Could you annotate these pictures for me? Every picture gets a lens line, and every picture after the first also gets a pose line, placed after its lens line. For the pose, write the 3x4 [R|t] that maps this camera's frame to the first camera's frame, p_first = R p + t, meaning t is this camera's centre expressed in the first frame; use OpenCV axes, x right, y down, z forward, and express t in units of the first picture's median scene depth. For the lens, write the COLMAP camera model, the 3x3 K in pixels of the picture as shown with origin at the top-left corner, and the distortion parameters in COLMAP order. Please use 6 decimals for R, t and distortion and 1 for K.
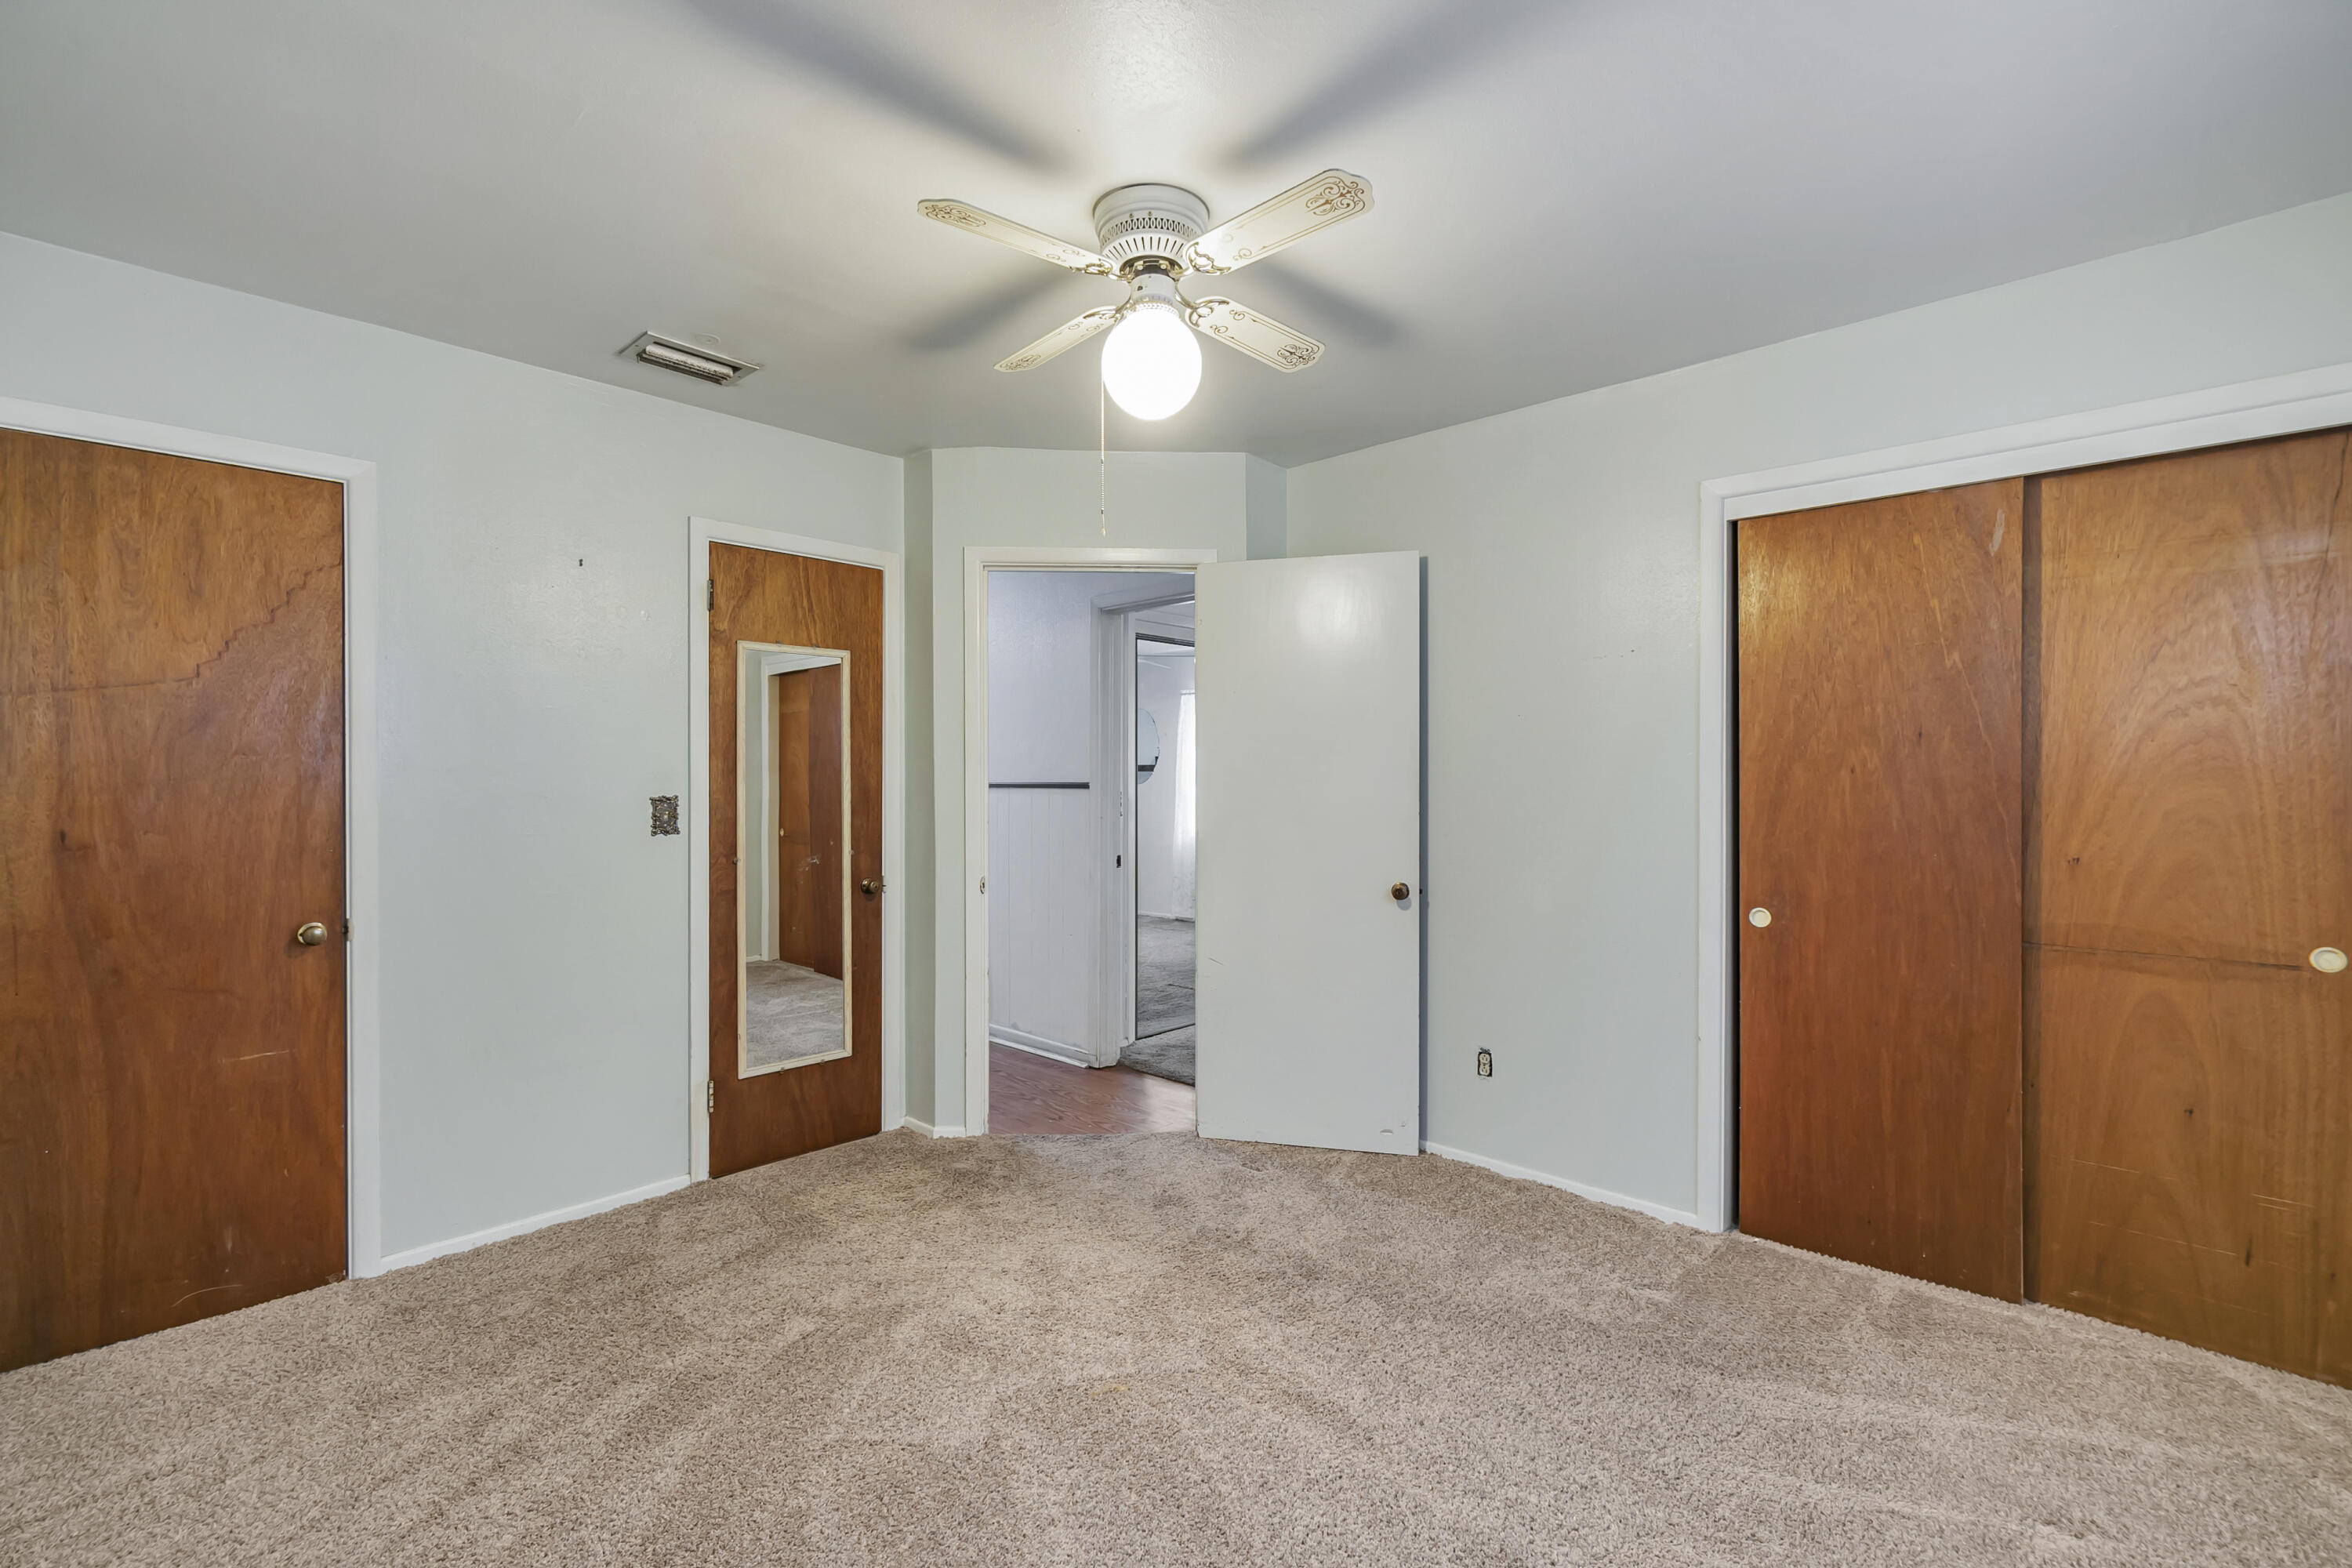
lens RADIAL K [[1023.6, 0, 1169.9], [0, 1023.6, 779.0], [0, 0, 1]] dist [-0.002480, -0.000286]
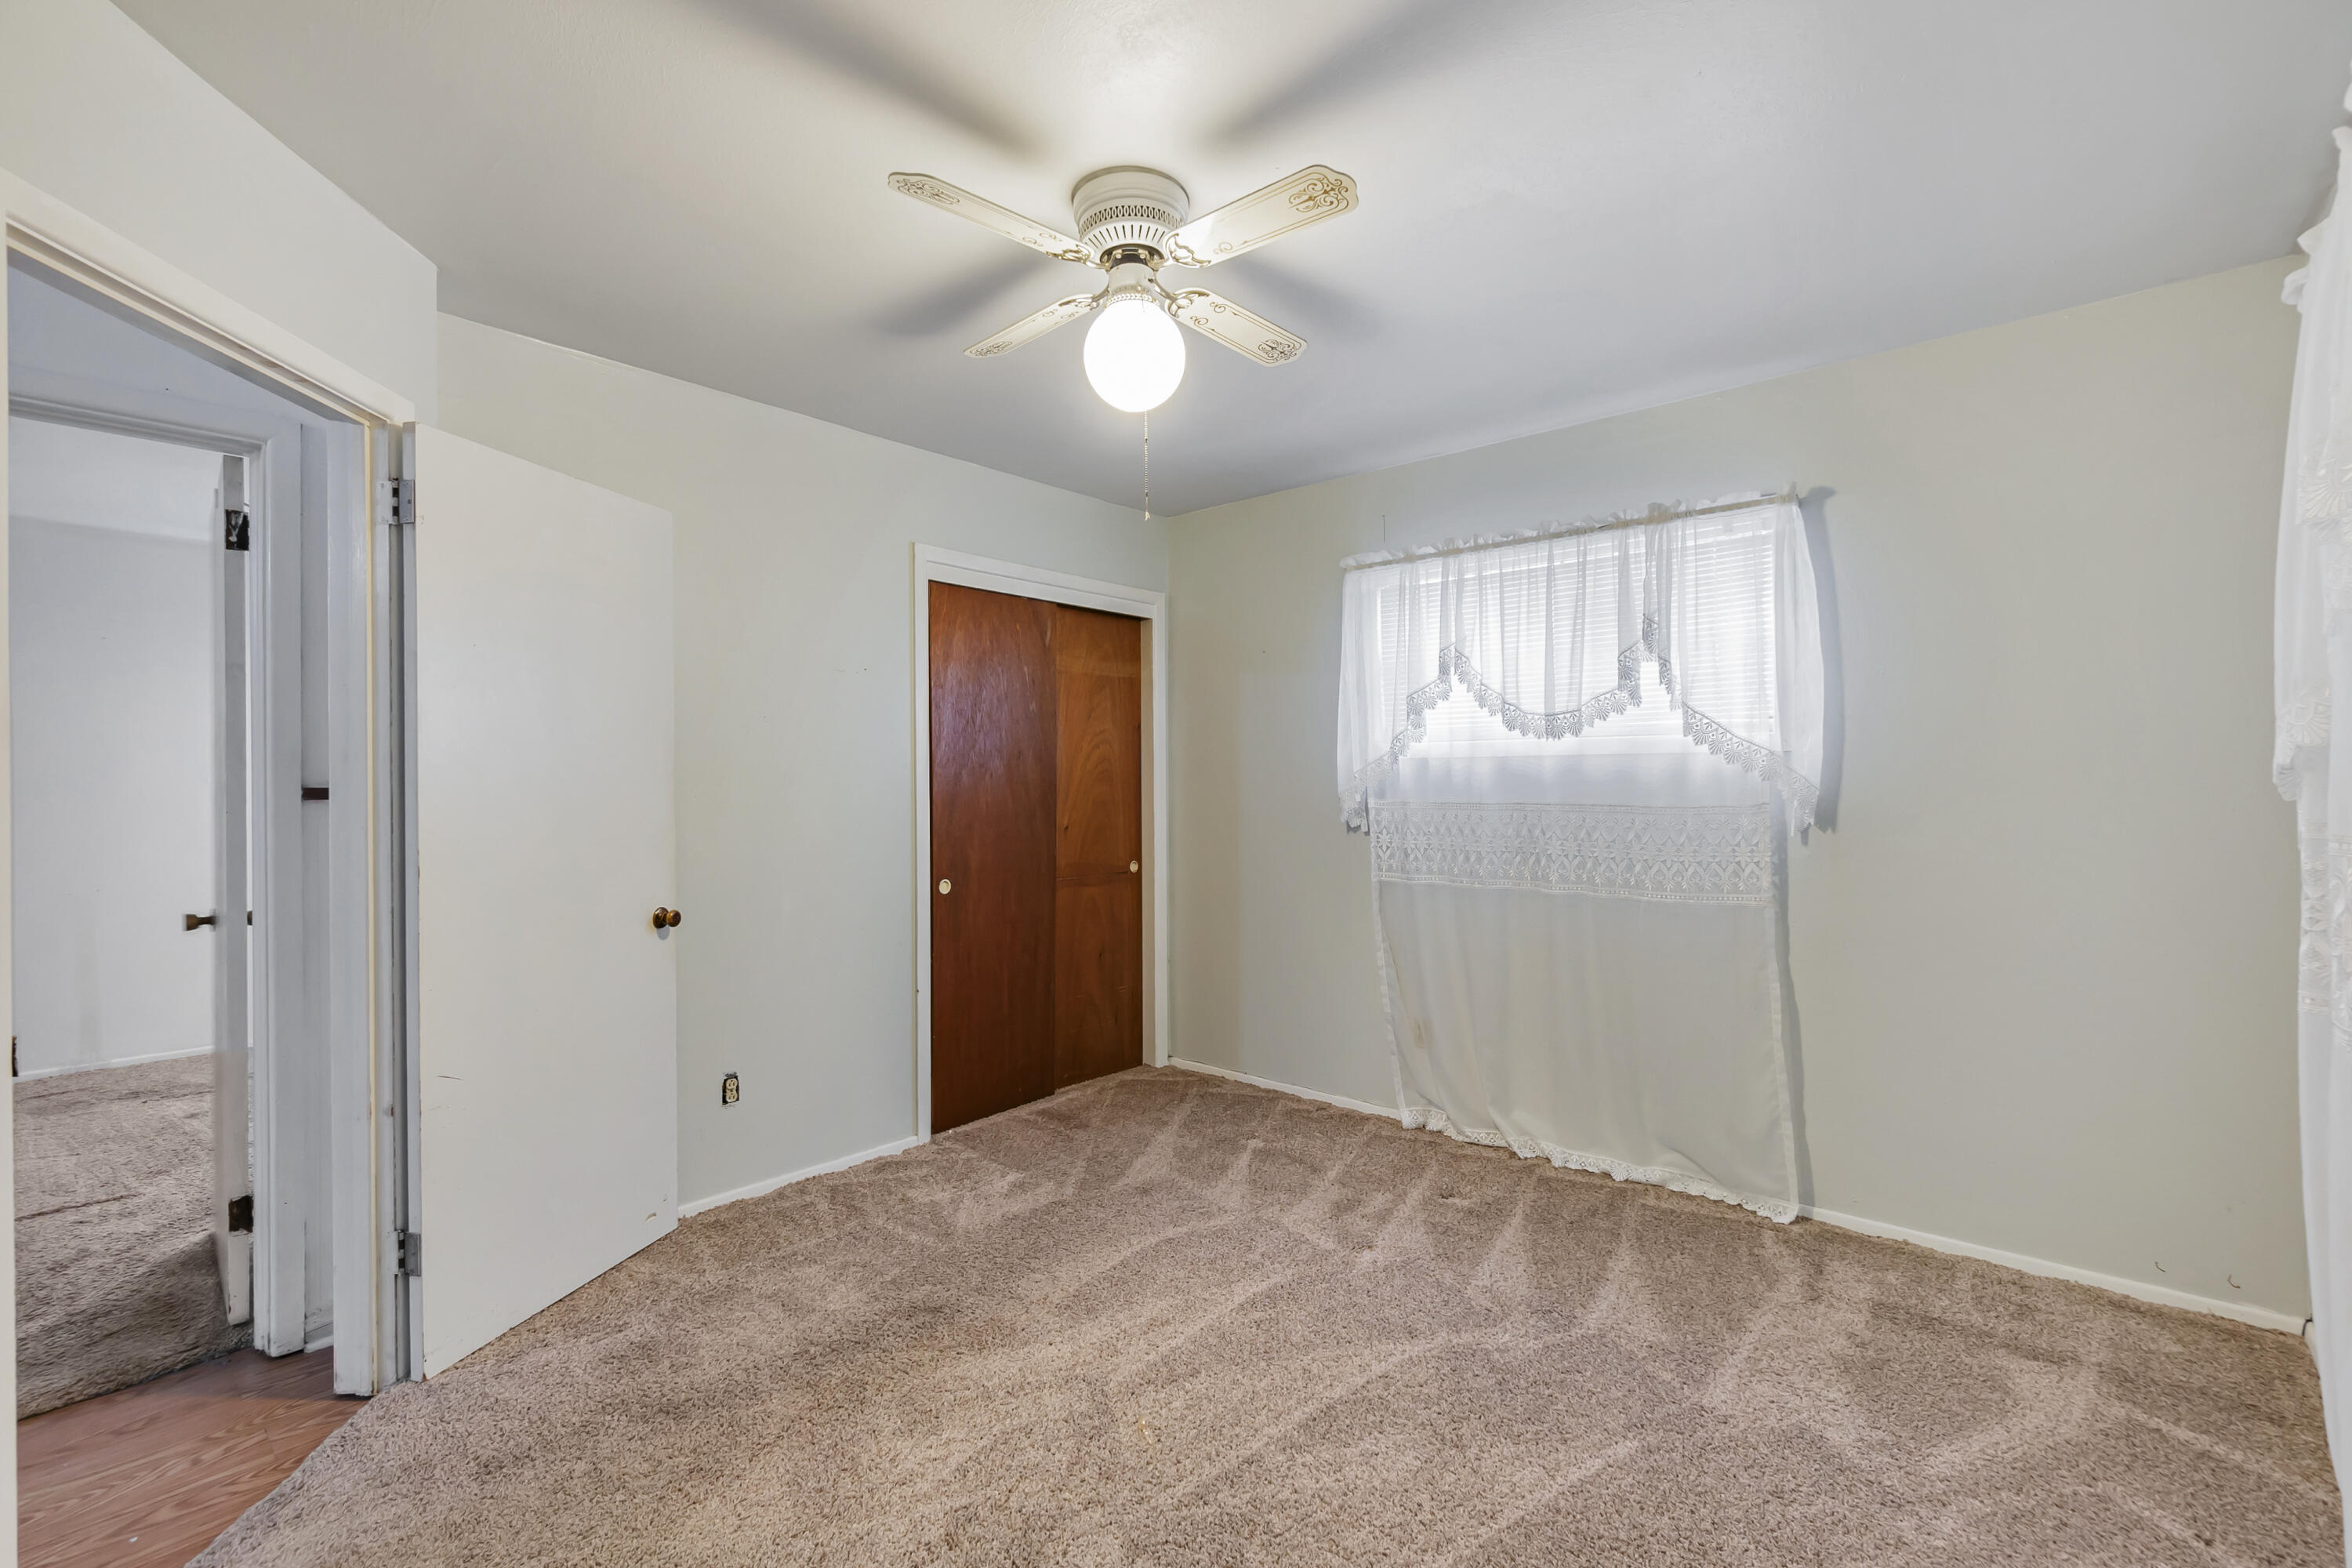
lens RADIAL K [[1023.6, 0, 1169.9], [0, 1023.6, 779.0], [0, 0, 1]] dist [-0.002480, -0.000286]
pose [[-0.037338, 0.008248, 0.999269, -1.121107], [0.004872, 0.999956, -0.008072, 0.013457], [-0.999291, 0.004567, -0.037377, 1.132930]]
